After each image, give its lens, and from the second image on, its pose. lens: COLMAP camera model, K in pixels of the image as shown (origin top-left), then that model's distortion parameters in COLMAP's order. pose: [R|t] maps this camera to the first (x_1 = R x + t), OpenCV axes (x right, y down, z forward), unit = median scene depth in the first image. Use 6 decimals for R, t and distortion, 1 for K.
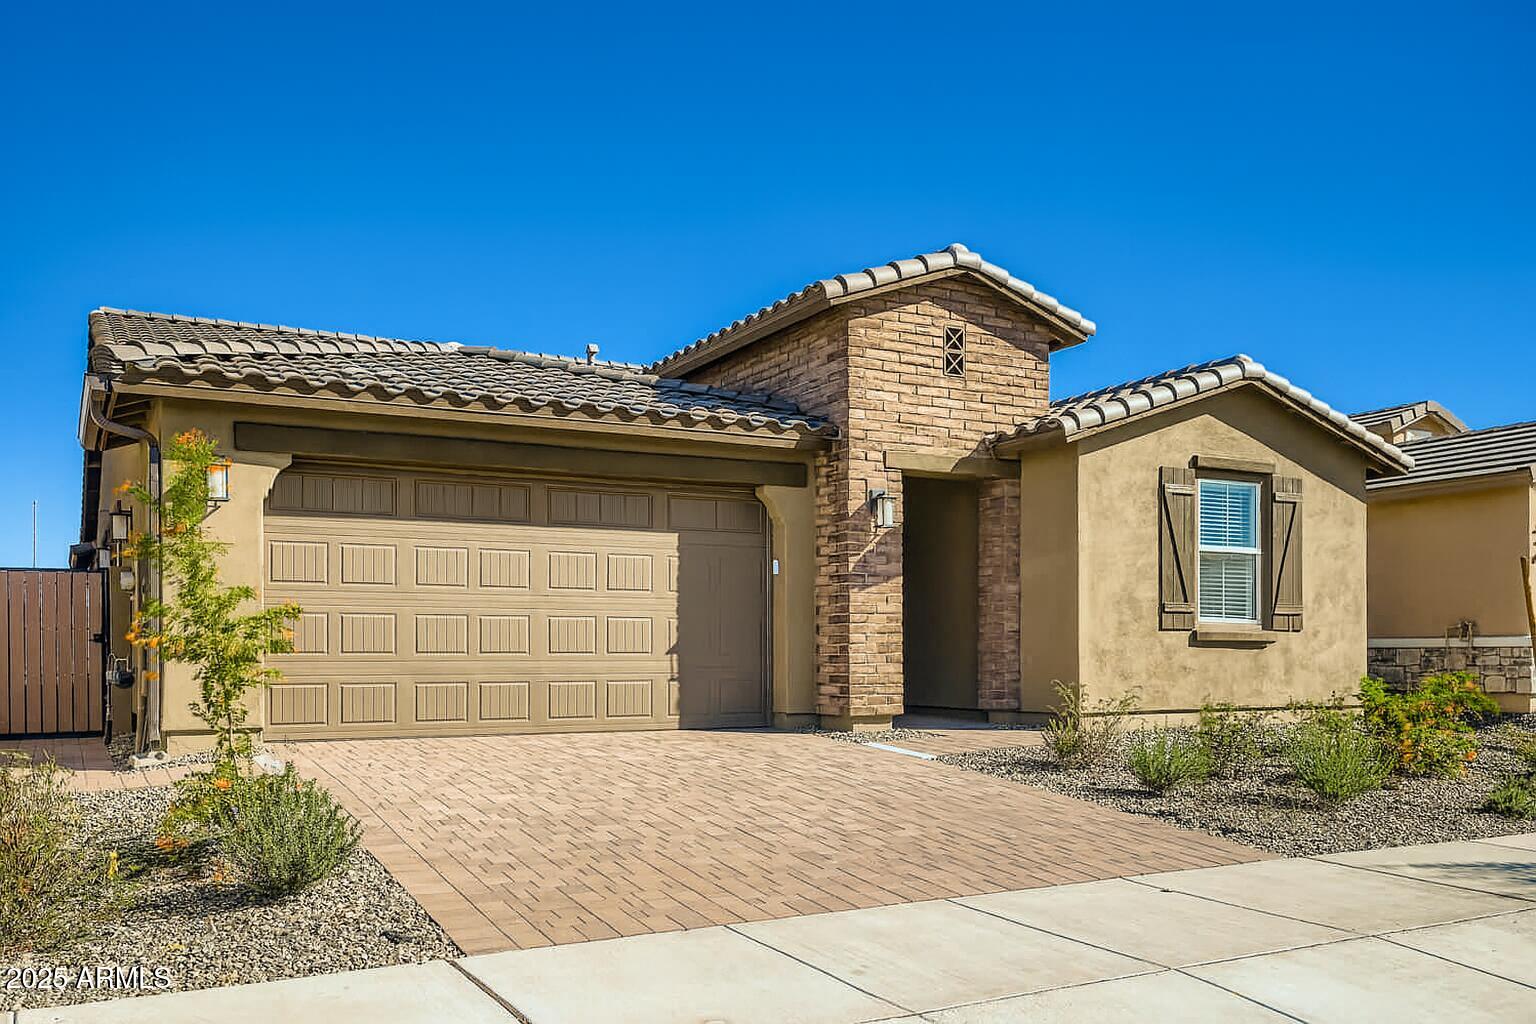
lens RADIAL K [[614.3, 0, 773.8], [0, 614.3, 505.3], [0, 0, 1]] dist [-0.002532, 0.000090]
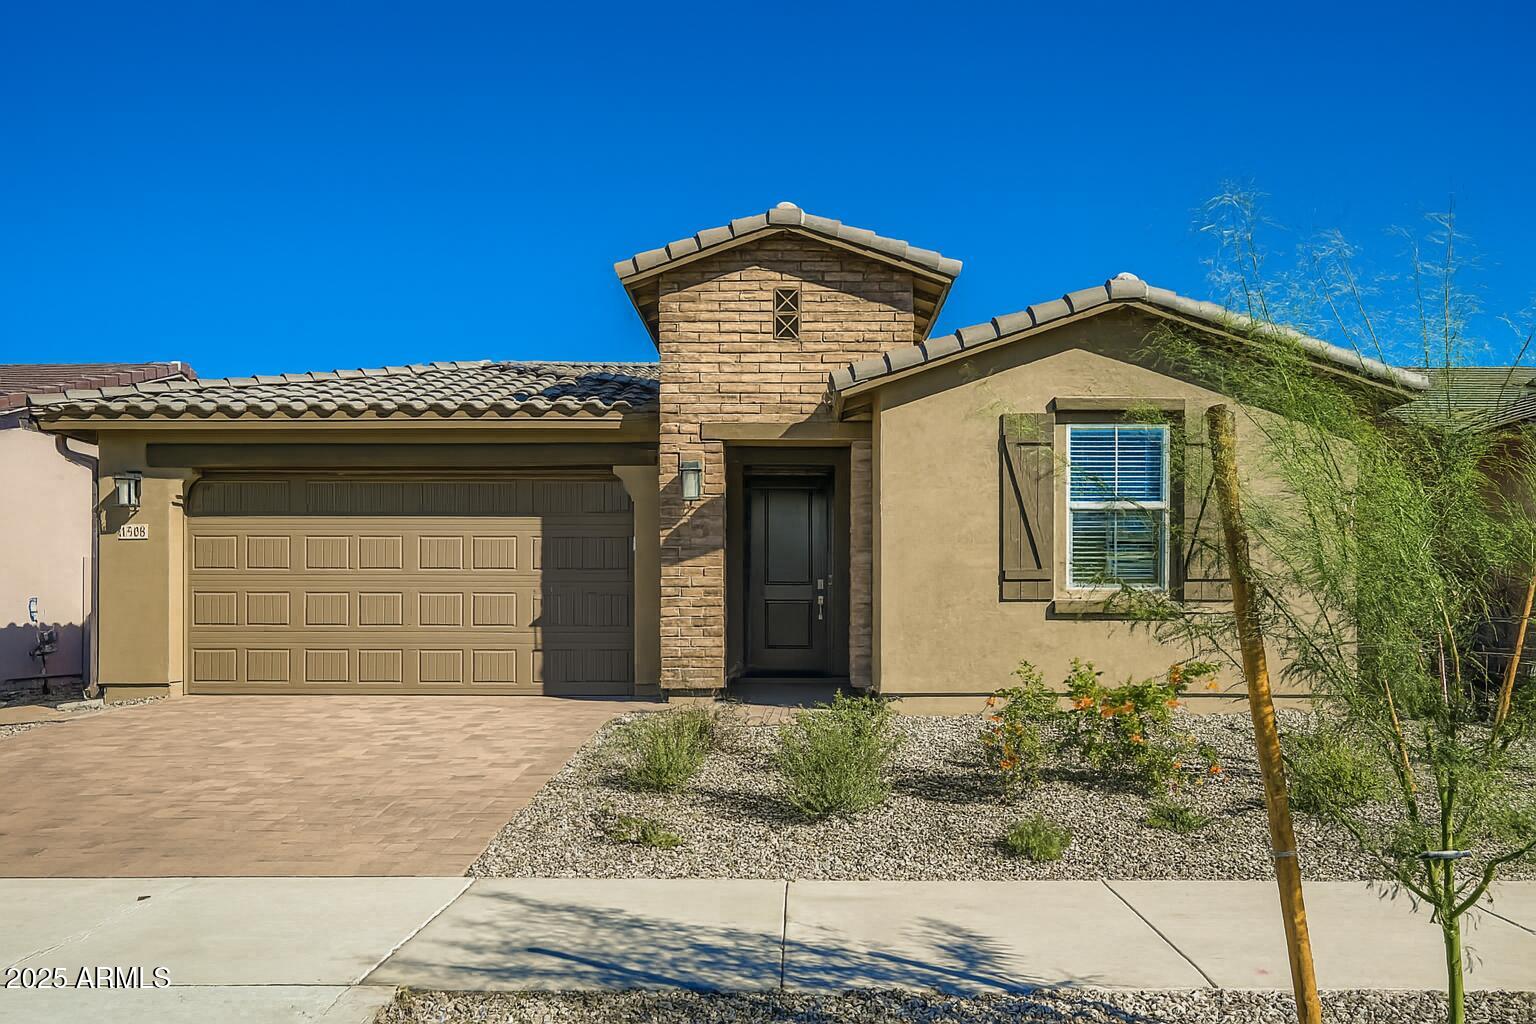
lens RADIAL K [[585.4, 0, 768.1], [0, 585.4, 485.2], [0, 0, 1]] dist [-0.002510, 0.000046]
pose [[0.966821, -0.057442, -0.248913, 0.499653], [0.057292, 0.998327, -0.007853, 0.025001], [0.248948, -0.006668, 0.968494, 0.106251]]
